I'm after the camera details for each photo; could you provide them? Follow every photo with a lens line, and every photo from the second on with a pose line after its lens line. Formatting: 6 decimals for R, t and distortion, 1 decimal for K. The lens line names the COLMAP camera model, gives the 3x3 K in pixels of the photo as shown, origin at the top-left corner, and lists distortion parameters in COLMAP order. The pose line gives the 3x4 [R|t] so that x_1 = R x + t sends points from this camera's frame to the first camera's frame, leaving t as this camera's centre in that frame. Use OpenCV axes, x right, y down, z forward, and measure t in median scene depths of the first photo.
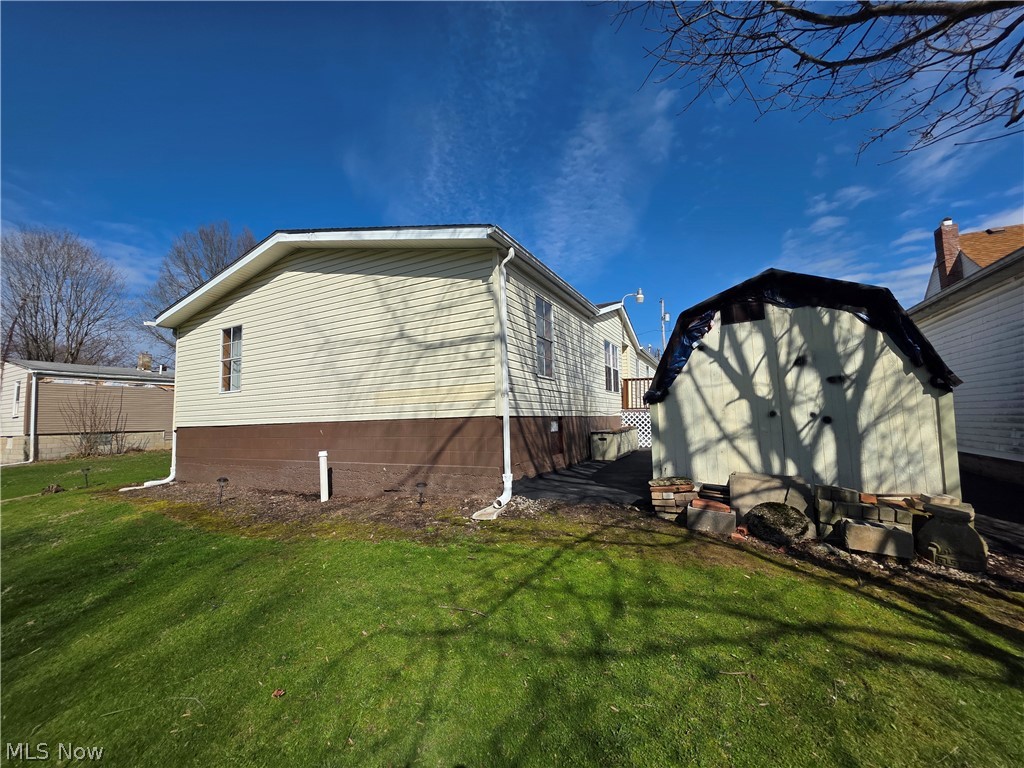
lens RADIAL K [[409.3, 0, 512.9], [0, 409.3, 386.5], [0, 0, 1]] dist [0.002742, -0.000316]
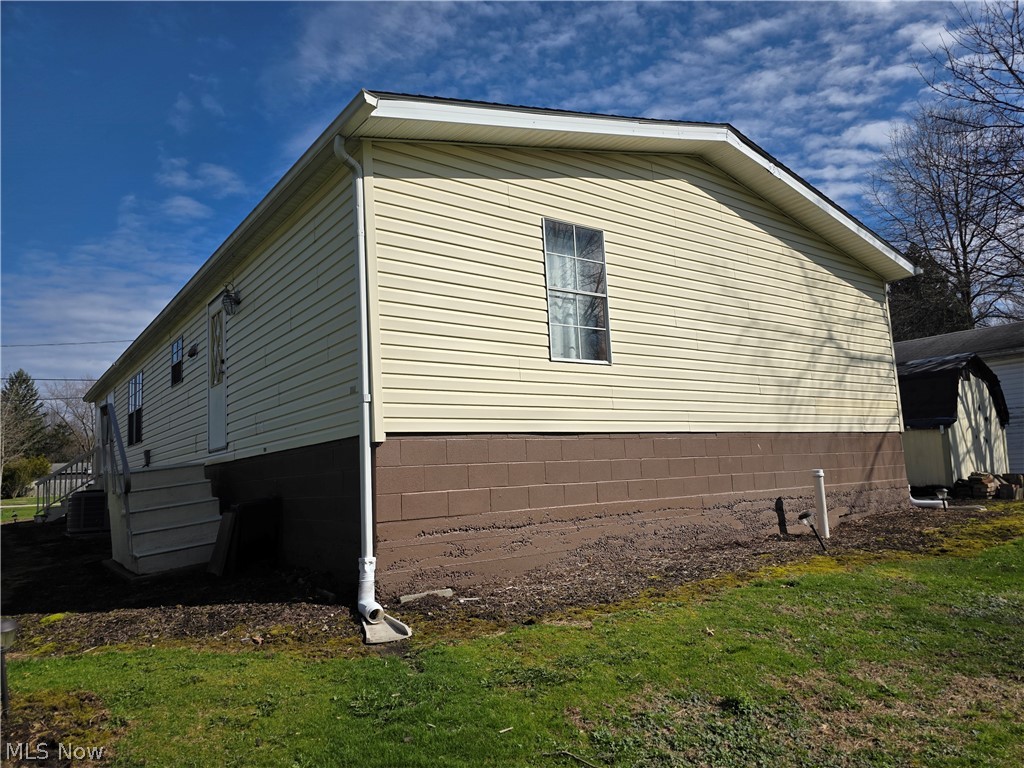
lens RADIAL K [[696.3, 0, 510.4], [0, 696.3, 386.2], [0, 0, 1]] dist [0.008733, 0.000523]
pose [[0.441690, 0.115639, 0.889684, -1.754307], [-0.047170, 0.993280, -0.105686, 0.158542], [-0.895927, 0.004714, 0.444177, 0.887519]]
